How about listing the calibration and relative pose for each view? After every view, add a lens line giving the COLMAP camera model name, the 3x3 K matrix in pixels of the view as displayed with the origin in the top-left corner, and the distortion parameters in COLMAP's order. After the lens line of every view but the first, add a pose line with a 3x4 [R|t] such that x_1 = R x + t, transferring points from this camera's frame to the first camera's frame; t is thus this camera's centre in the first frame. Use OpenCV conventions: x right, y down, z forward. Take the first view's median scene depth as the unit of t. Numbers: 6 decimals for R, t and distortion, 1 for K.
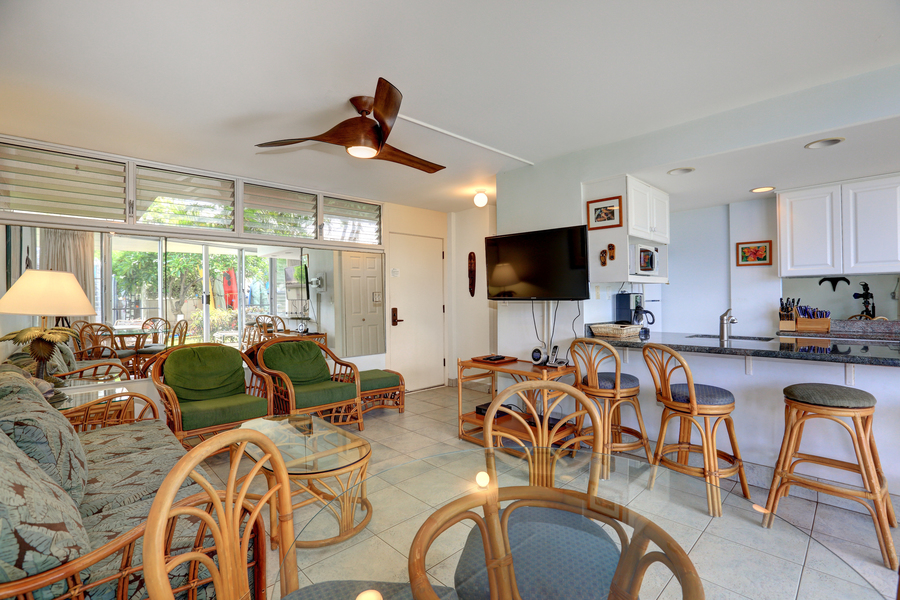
lens RADIAL K [[405.5, 0, 452.4], [0, 405.5, 296.6], [0, 0, 1]] dist [-0.022938, 0.000697]
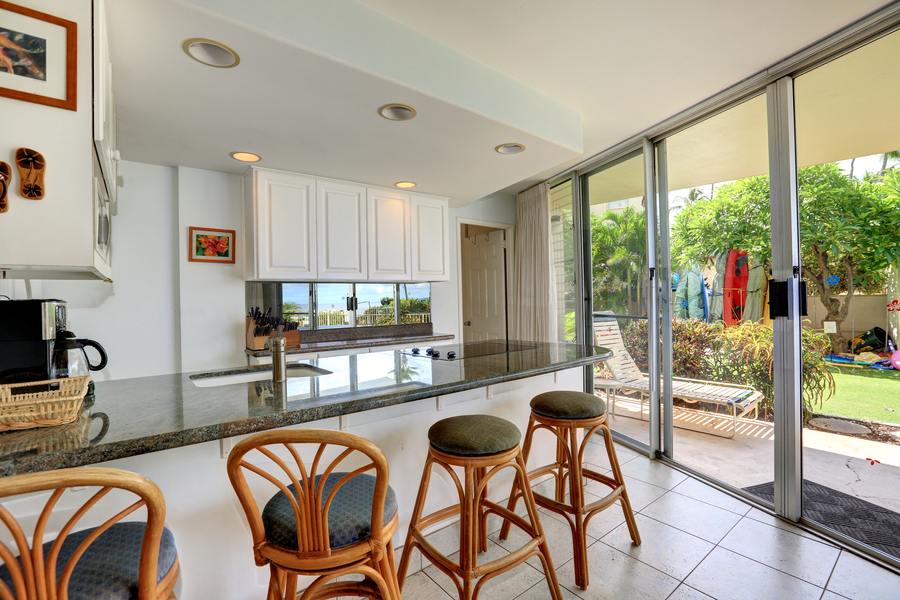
lens RADIAL K [[405.5, 0, 452.4], [0, 405.5, 296.6], [0, 0, 1]] dist [-0.022938, 0.000697]
pose [[0.110320, 0.011573, 0.993829, 0.099290], [0.018297, 0.999739, -0.013672, 0.001246], [-0.993728, 0.019693, 0.110080, 0.553920]]
